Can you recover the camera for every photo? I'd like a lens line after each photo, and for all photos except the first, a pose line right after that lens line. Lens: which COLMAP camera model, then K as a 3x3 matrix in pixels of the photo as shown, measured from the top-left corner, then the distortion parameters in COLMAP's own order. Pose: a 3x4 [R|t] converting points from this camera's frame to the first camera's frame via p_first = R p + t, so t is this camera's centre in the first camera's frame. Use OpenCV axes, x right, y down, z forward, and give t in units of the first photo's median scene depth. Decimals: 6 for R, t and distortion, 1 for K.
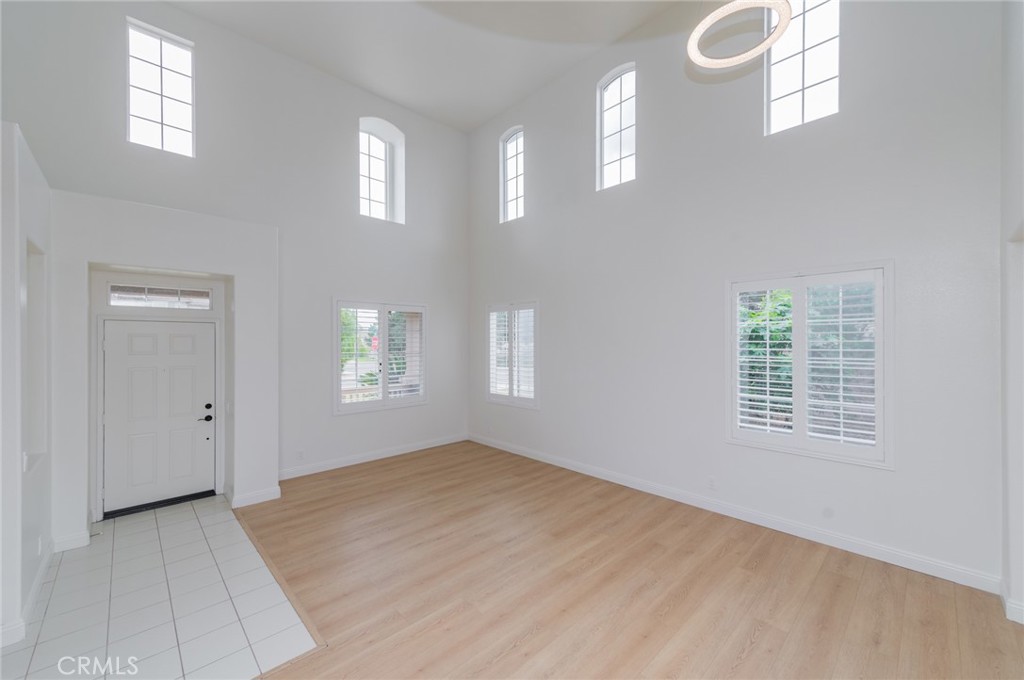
lens RADIAL K [[417.2, 0, 512.0], [0, 417.2, 340.0], [0, 0, 1]] dist [0.017352, -0.006386]
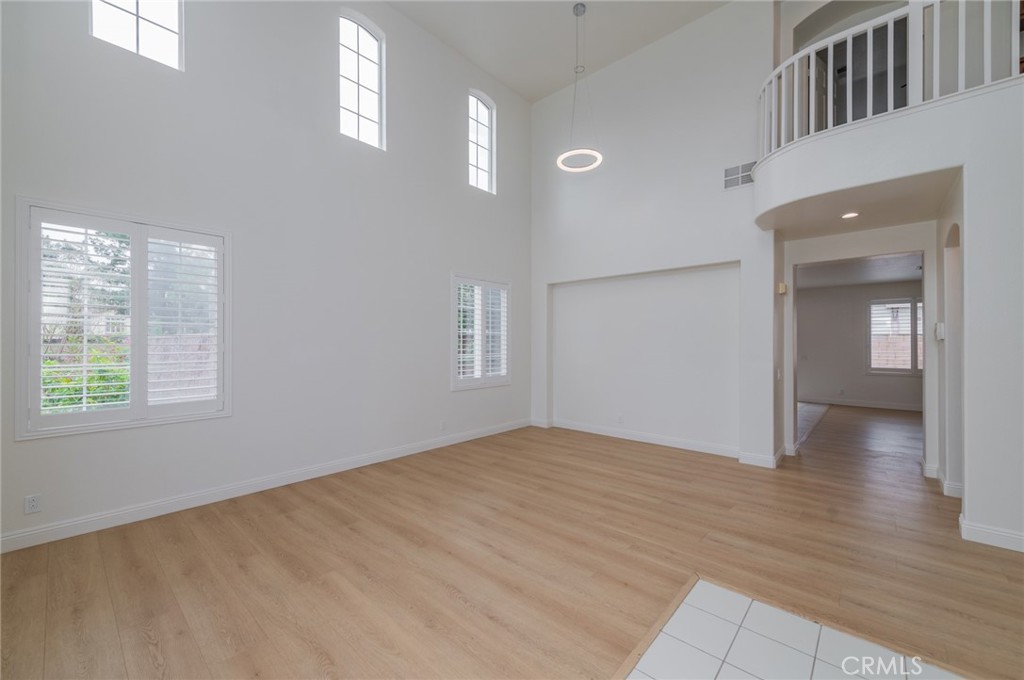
lens RADIAL K [[383.4, 0, 512.0], [0, 383.4, 340.0], [0, 0, 1]] dist [0.014745, -0.004697]
pose [[-0.071289, 0.010046, 0.997405, -0.717405], [-0.000148, 0.999949, -0.010082, 0.065986], [-0.997456, -0.000866, -0.071284, 0.785074]]
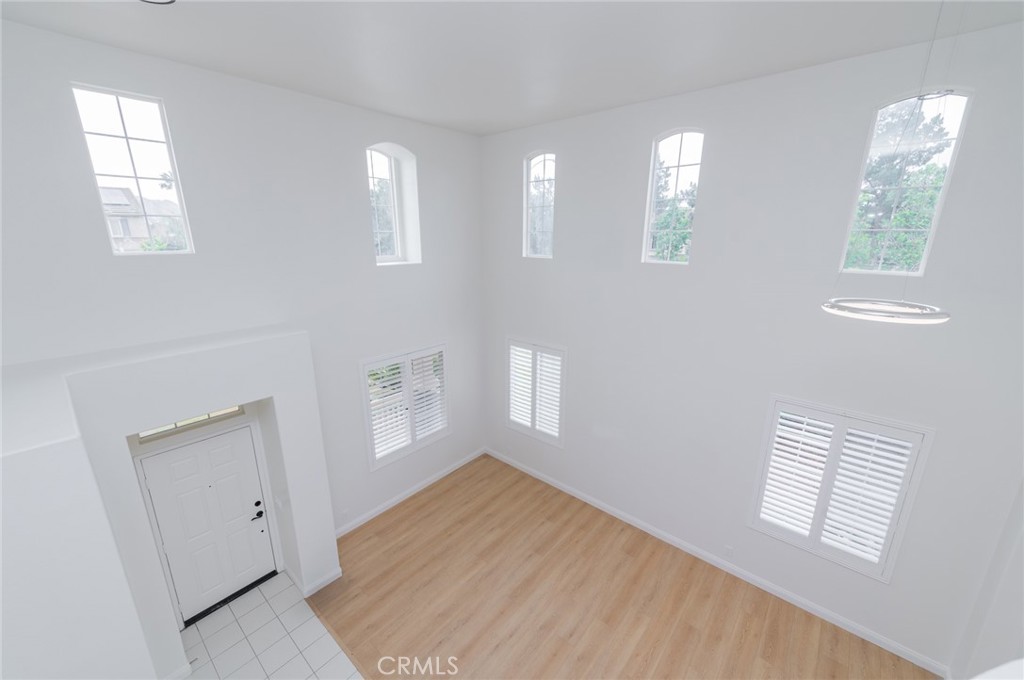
lens RADIAL K [[419.1, 0, 515.0], [0, 419.1, 349.6], [0, 0, 1]] dist [0.016541, -0.006760]
pose [[0.994555, -0.021577, 0.101959, -0.207294], [-0.007679, 0.960500, 0.278172, -0.478201], [-0.103934, -0.277441, 0.955104, 0.078450]]
